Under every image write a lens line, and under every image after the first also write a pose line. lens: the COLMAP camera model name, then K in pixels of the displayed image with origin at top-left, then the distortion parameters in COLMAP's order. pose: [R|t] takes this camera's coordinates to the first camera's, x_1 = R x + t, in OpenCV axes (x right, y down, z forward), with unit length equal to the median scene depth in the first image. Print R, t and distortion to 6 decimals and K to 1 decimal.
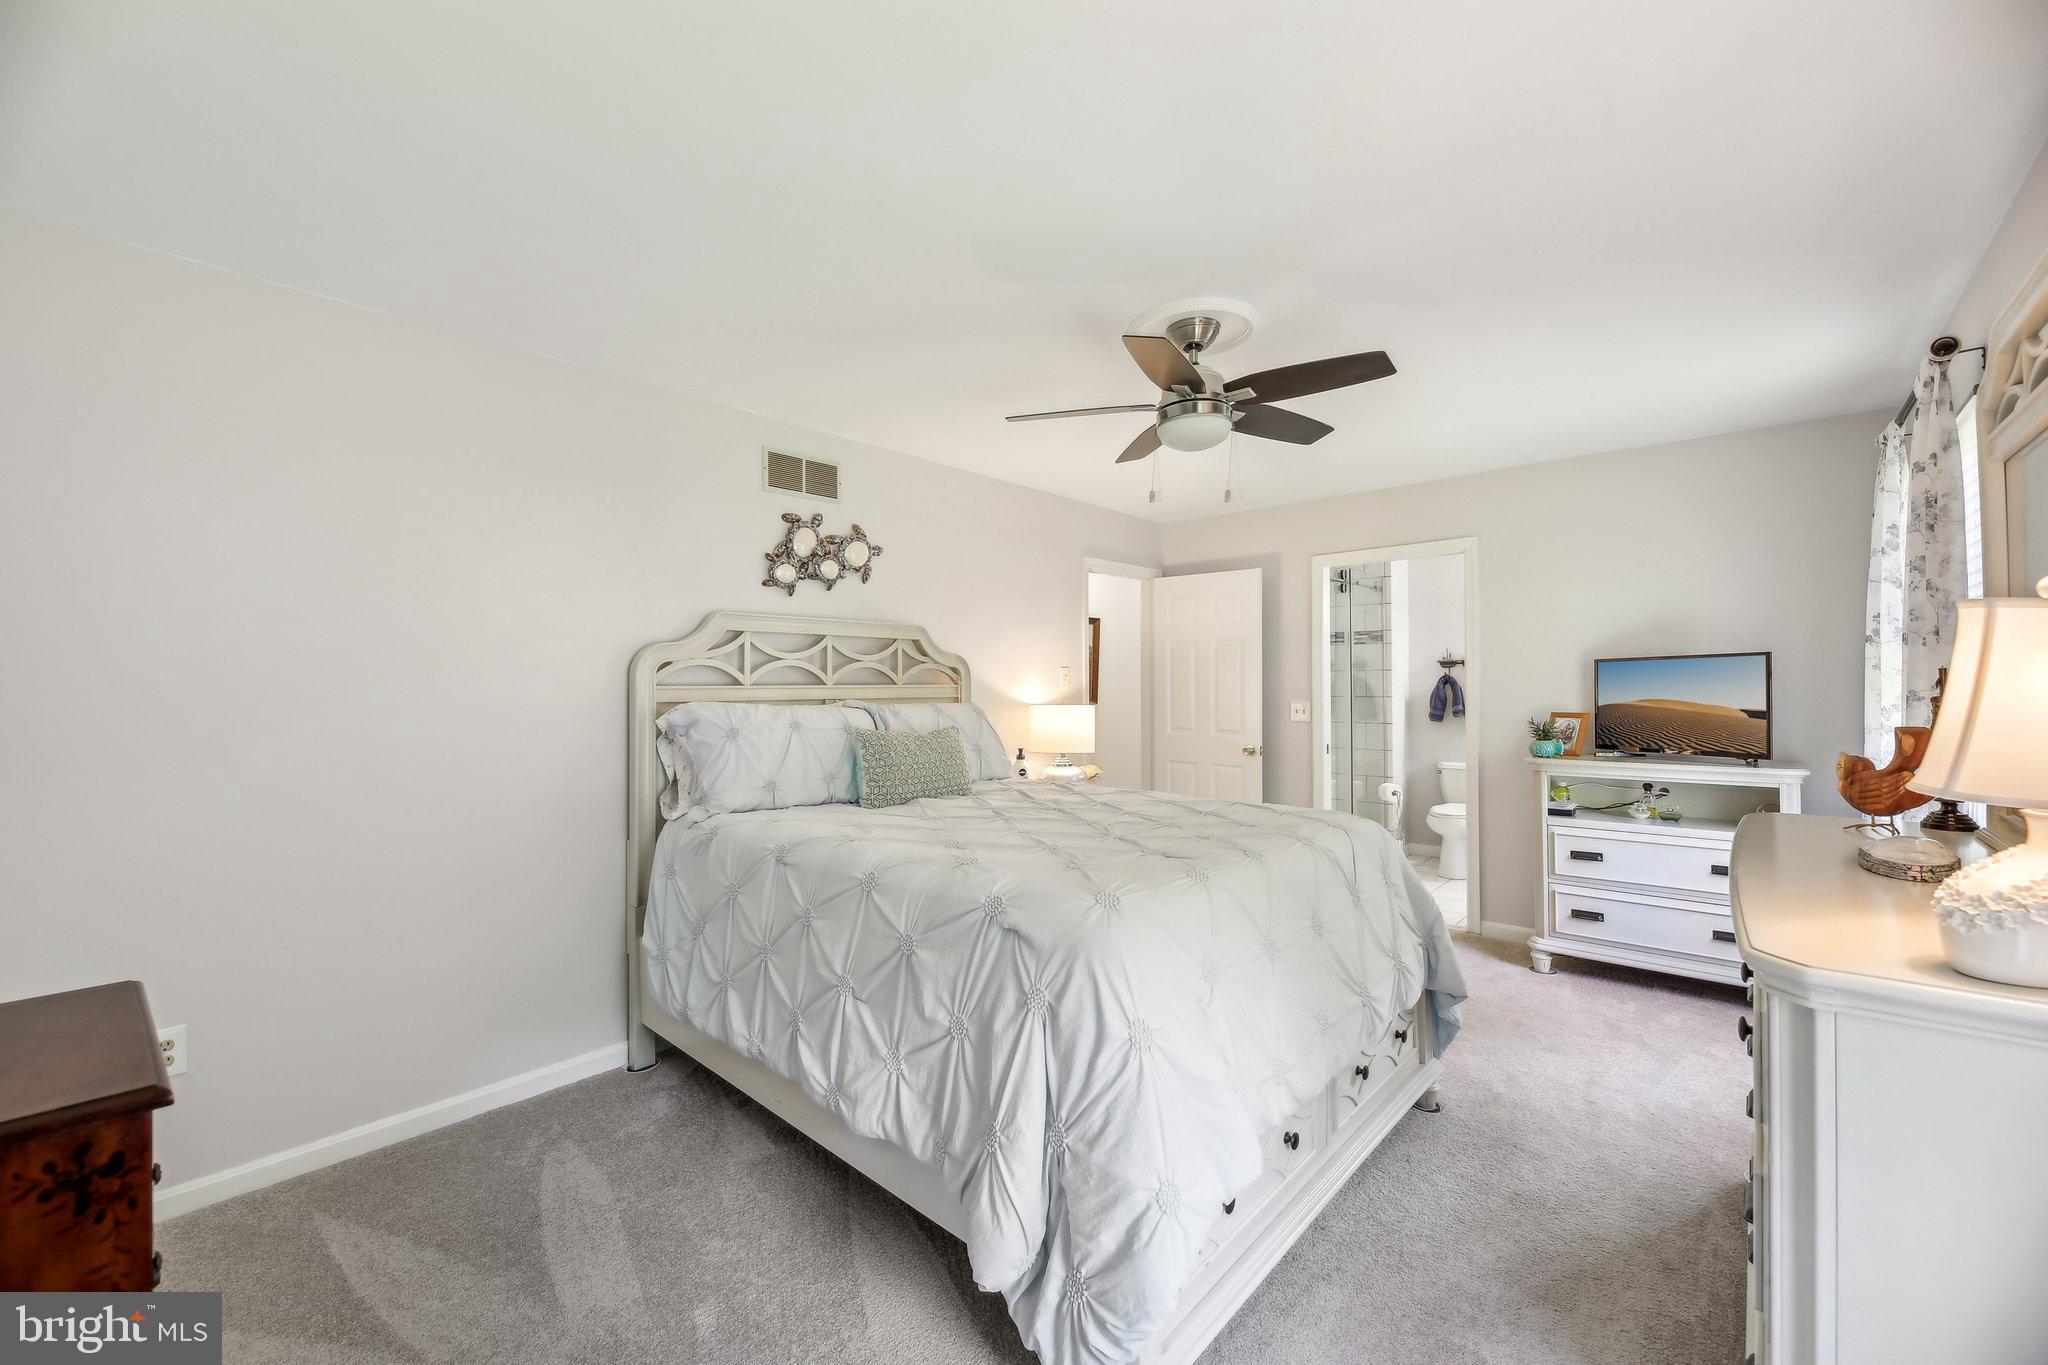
lens RADIAL K [[834.4, 0, 1006.3], [0, 834.4, 690.5], [0, 0, 1]] dist [-0.012586, -0.001226]
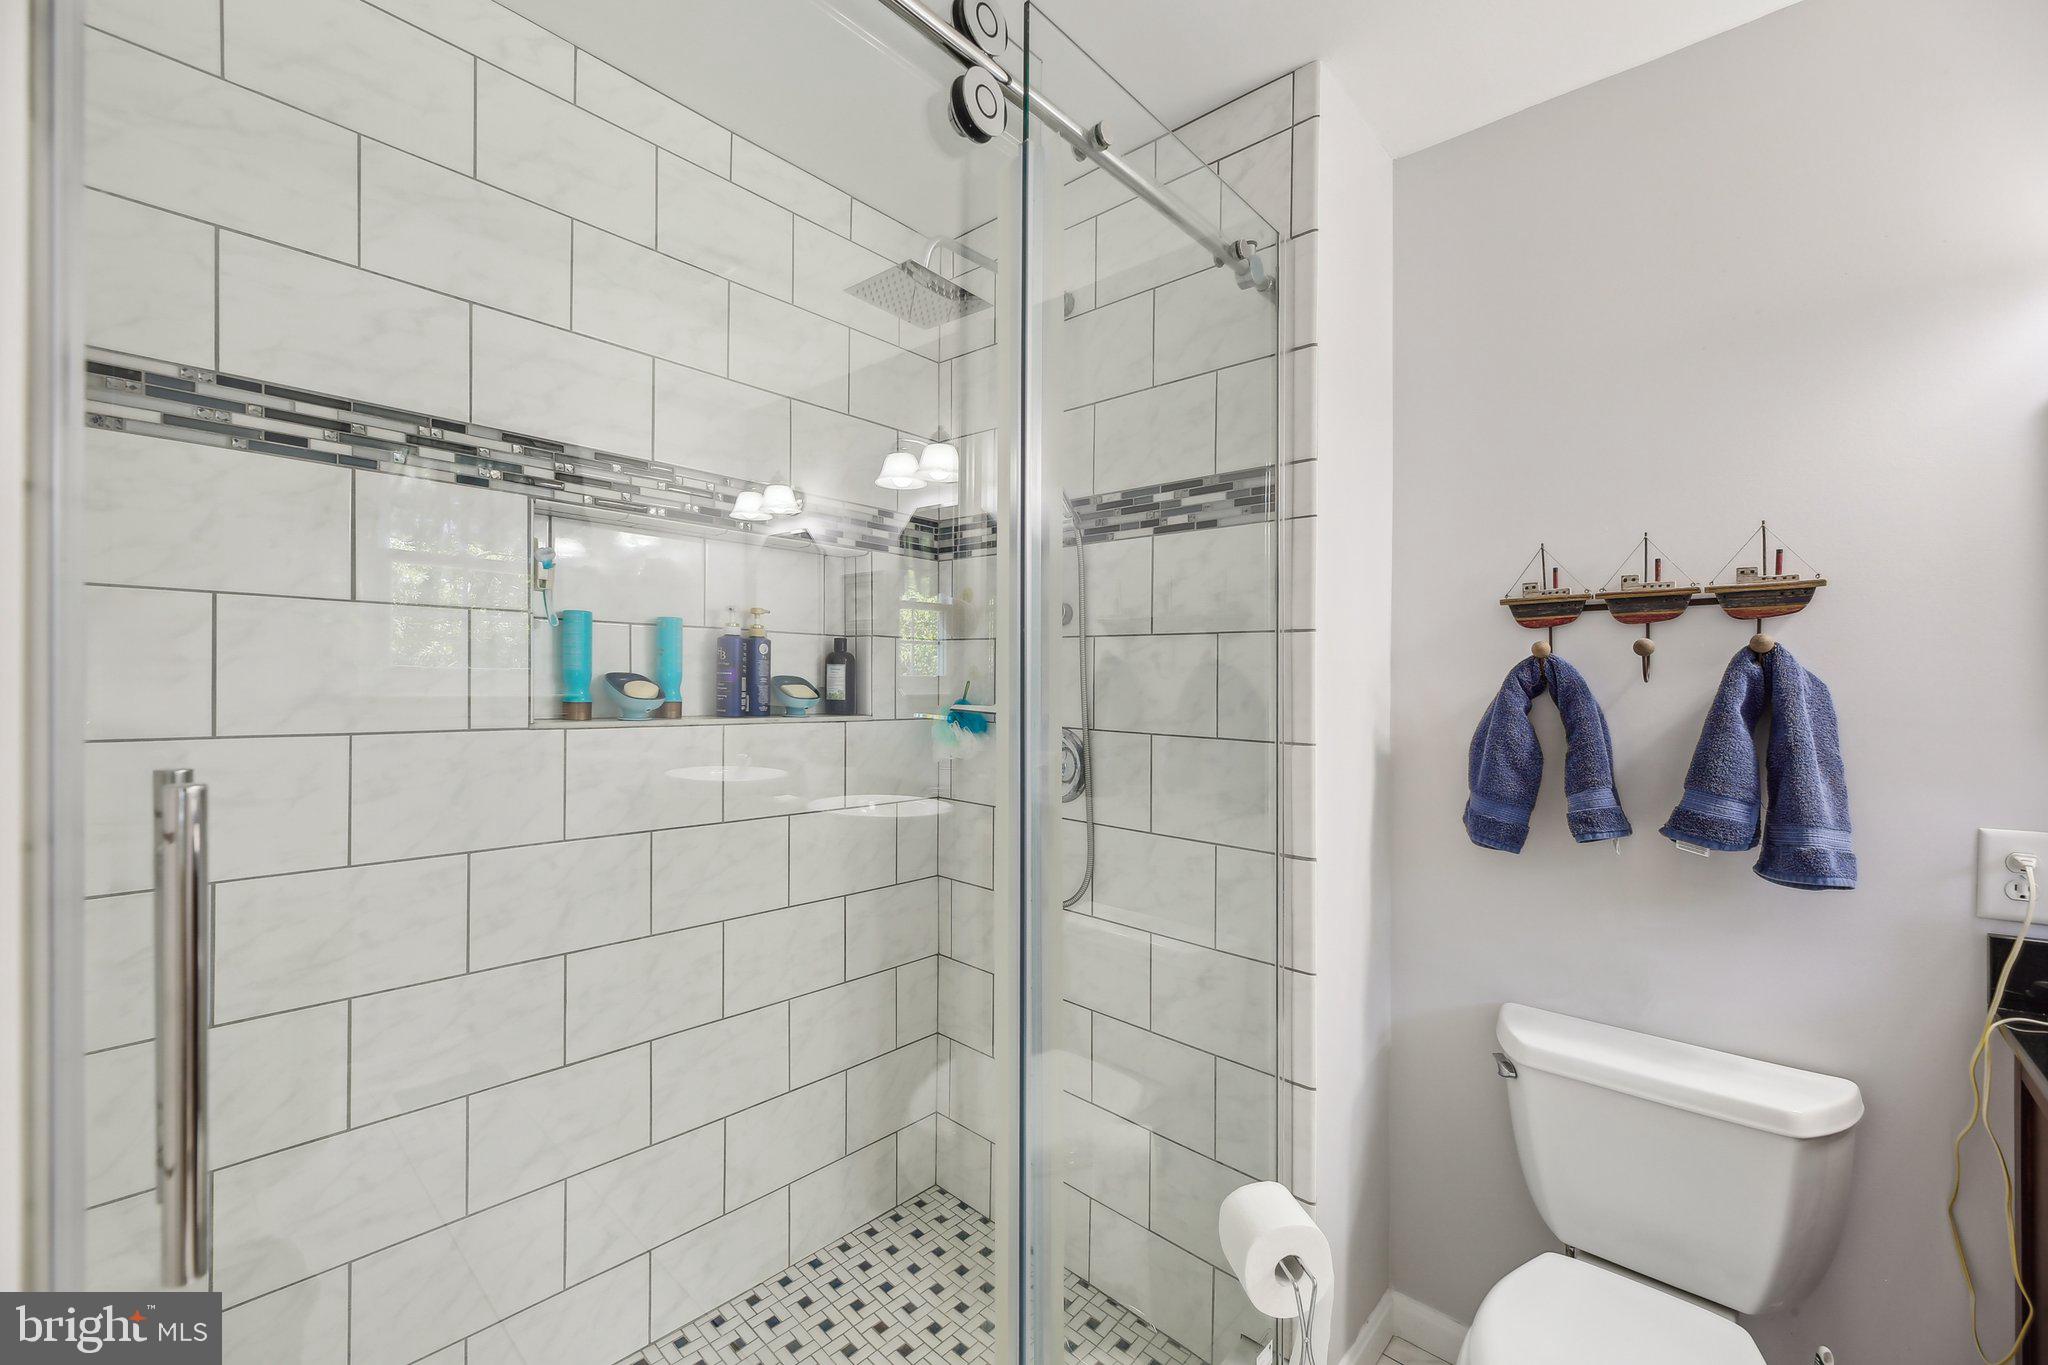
lens RADIAL K [[834.4, 0, 1032.2], [0, 834.4, 672.2], [0, 0, 1]] dist [-0.012586, -0.001226]
pose [[0.999831, 0.017728, 0.004774, 0.381727], [-0.017738, 0.999840, 0.002130, -0.011970], [-0.004736, -0.002214, 0.999986, 0.761000]]
